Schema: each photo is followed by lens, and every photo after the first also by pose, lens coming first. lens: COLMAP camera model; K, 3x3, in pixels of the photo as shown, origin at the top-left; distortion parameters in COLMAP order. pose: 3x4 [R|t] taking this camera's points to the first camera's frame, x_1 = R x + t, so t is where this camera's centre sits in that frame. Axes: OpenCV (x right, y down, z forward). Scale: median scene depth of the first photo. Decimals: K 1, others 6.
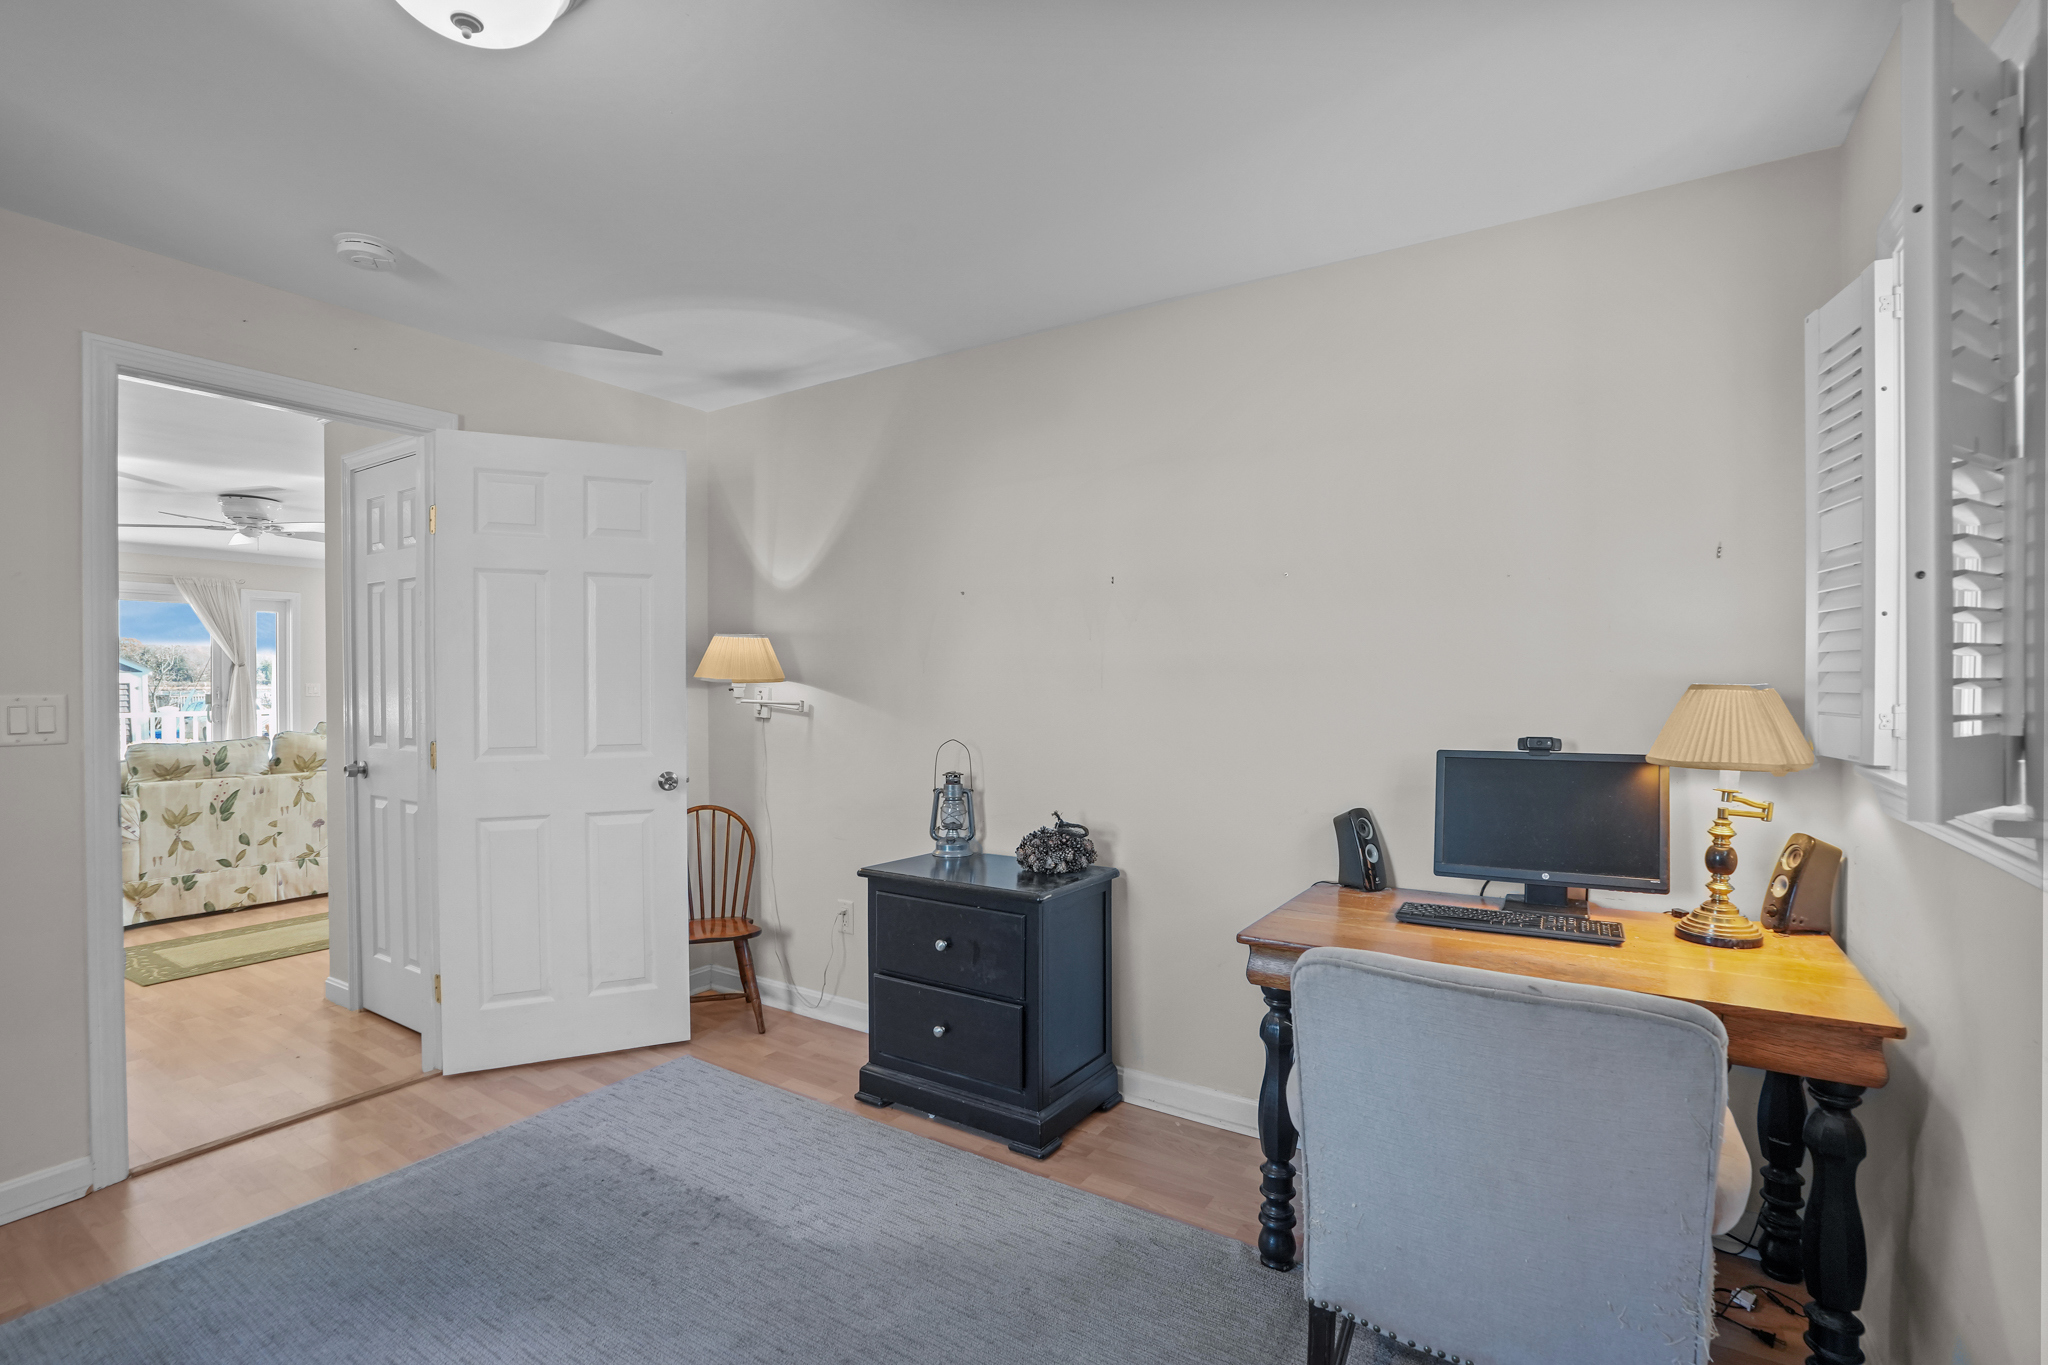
lens RADIAL K [[937.0, 0, 1019.6], [0, 937.0, 688.7], [0, 0, 1]] dist [-0.067418, 0.024269]
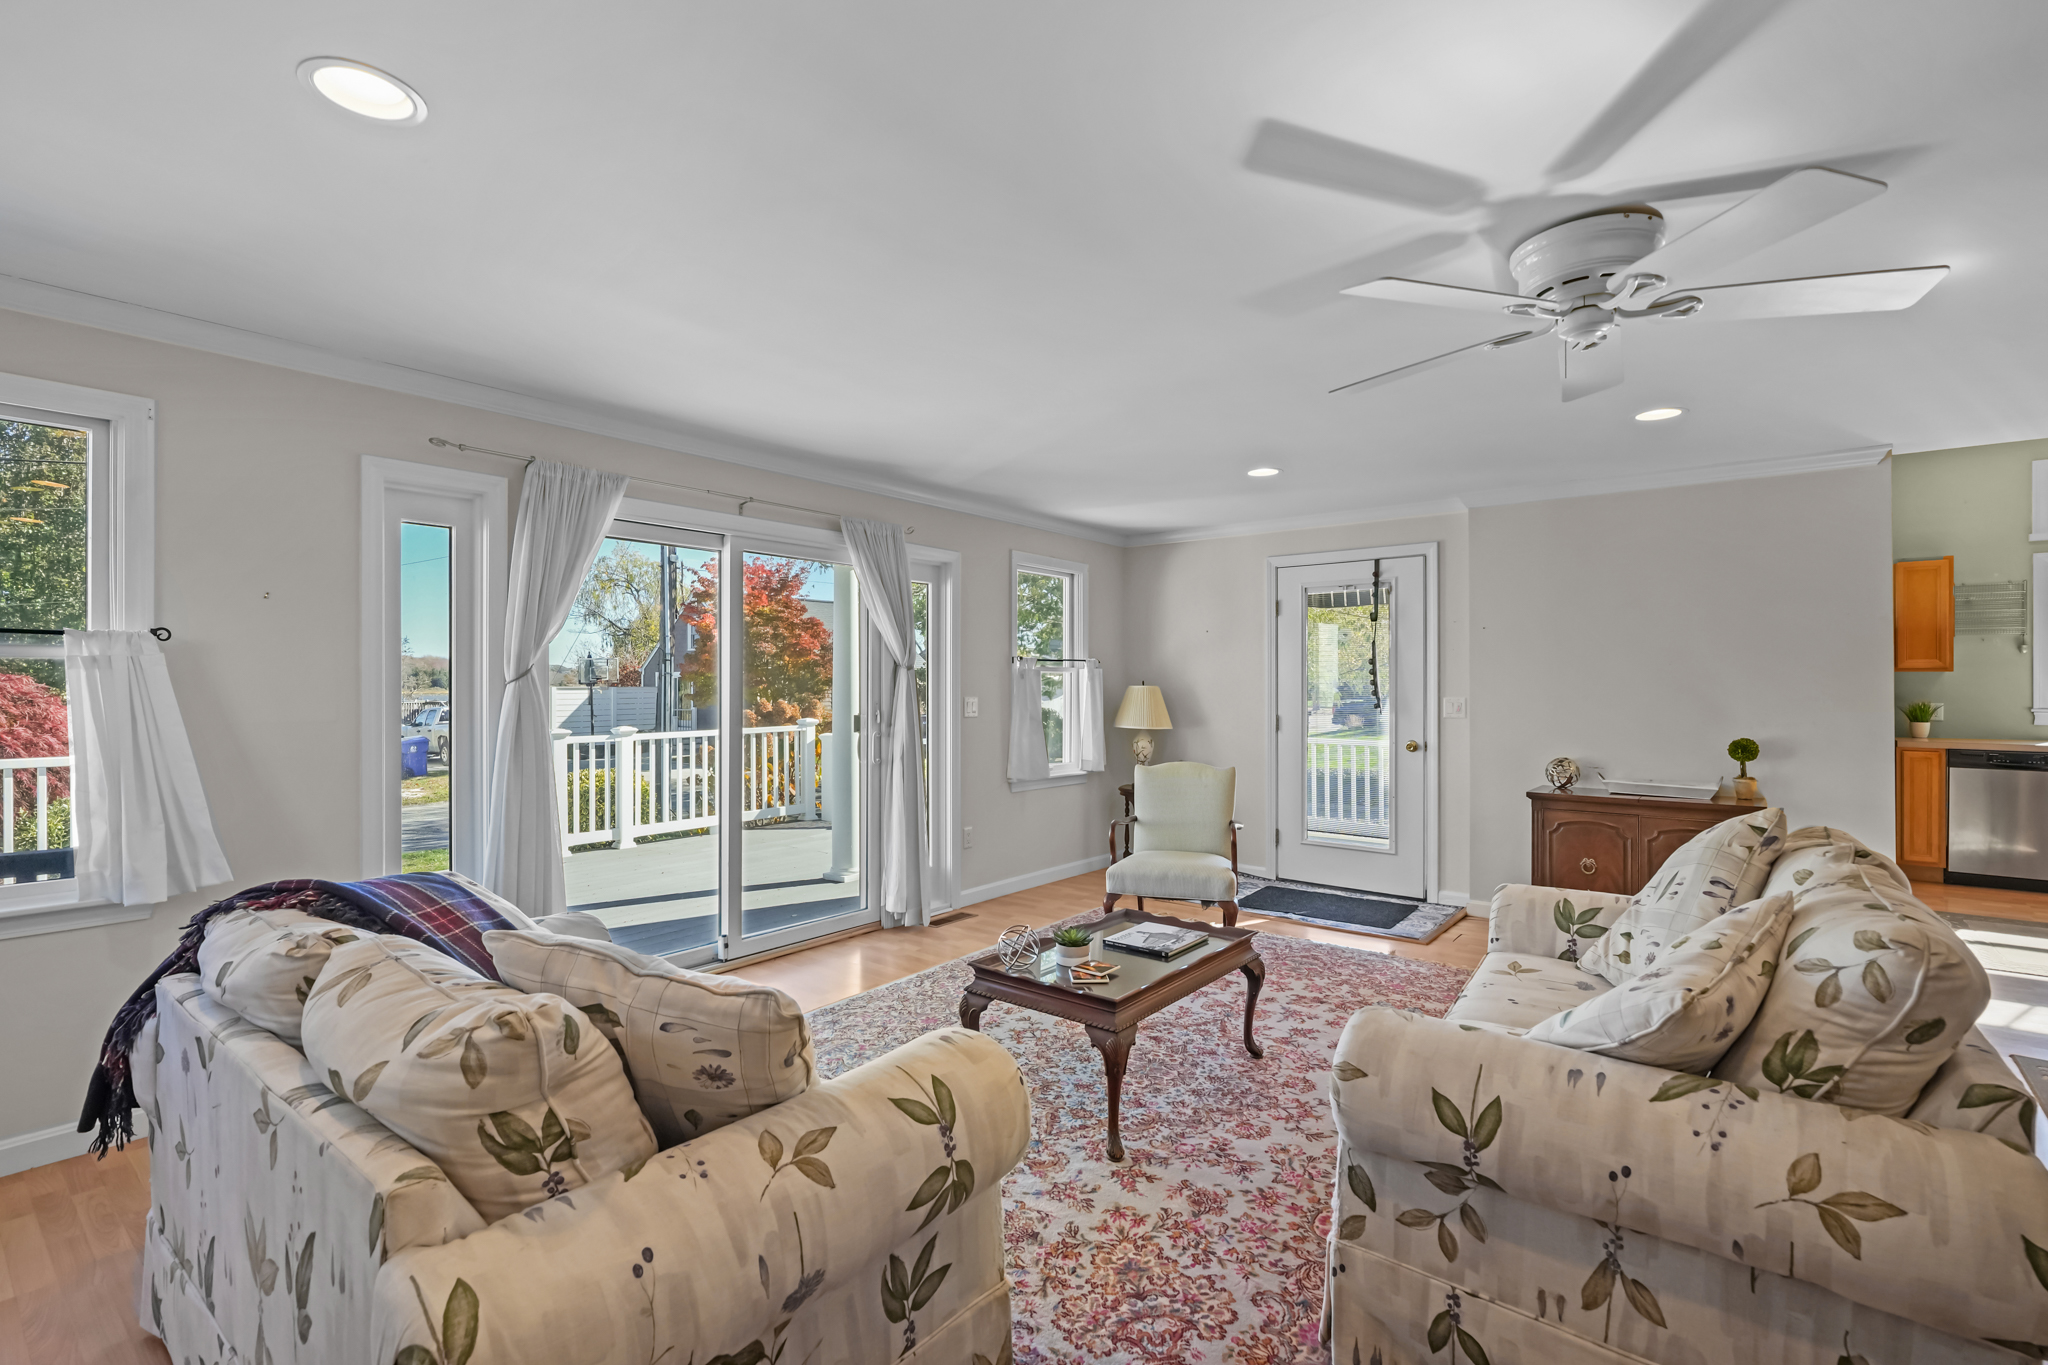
lens RADIAL K [[918.7, 0, 1024.0], [0, 918.7, 682.5], [0, 0, 1]] dist [-0.000784, -0.000077]
pose [[0.994506, -0.002012, -0.104663, -1.183422], [0.000894, 0.999942, -0.010732, -0.014413], [0.104679, 0.010579, 0.994450, 0.645458]]
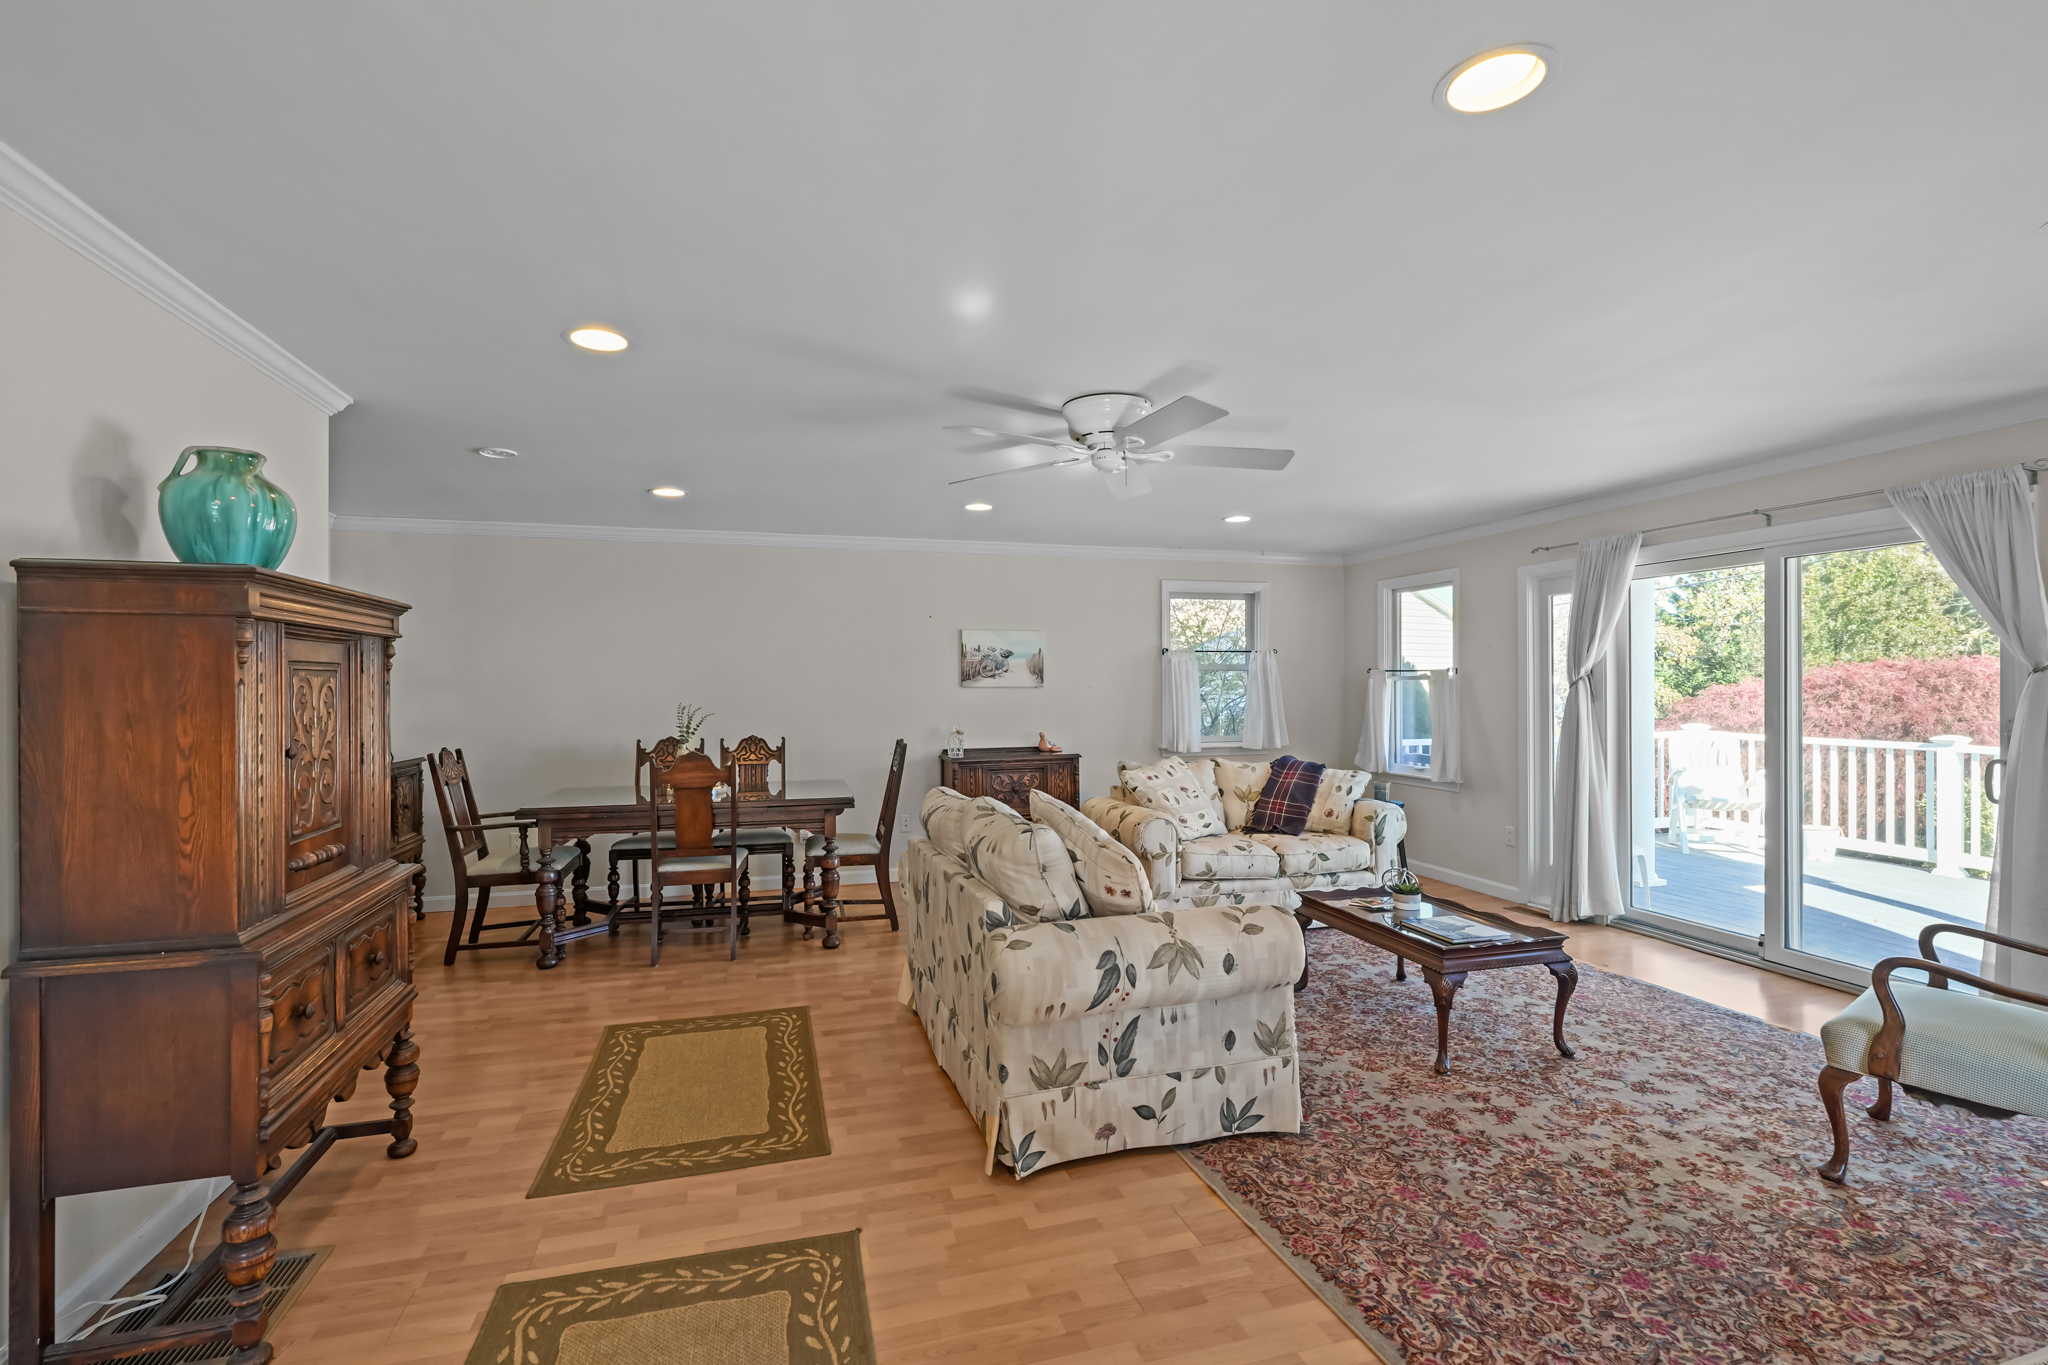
lens RADIAL K [[939.1, 0, 1020.0], [0, 939.1, 692.7], [0, 0, 1]] dist [-0.000809, 0.000020]
pose [[-0.662543, 0.005531, -0.749004, -0.393157], [-0.003860, 0.999934, 0.010799, -0.029245], [0.749014, 0.010046, -0.662478, 1.533101]]
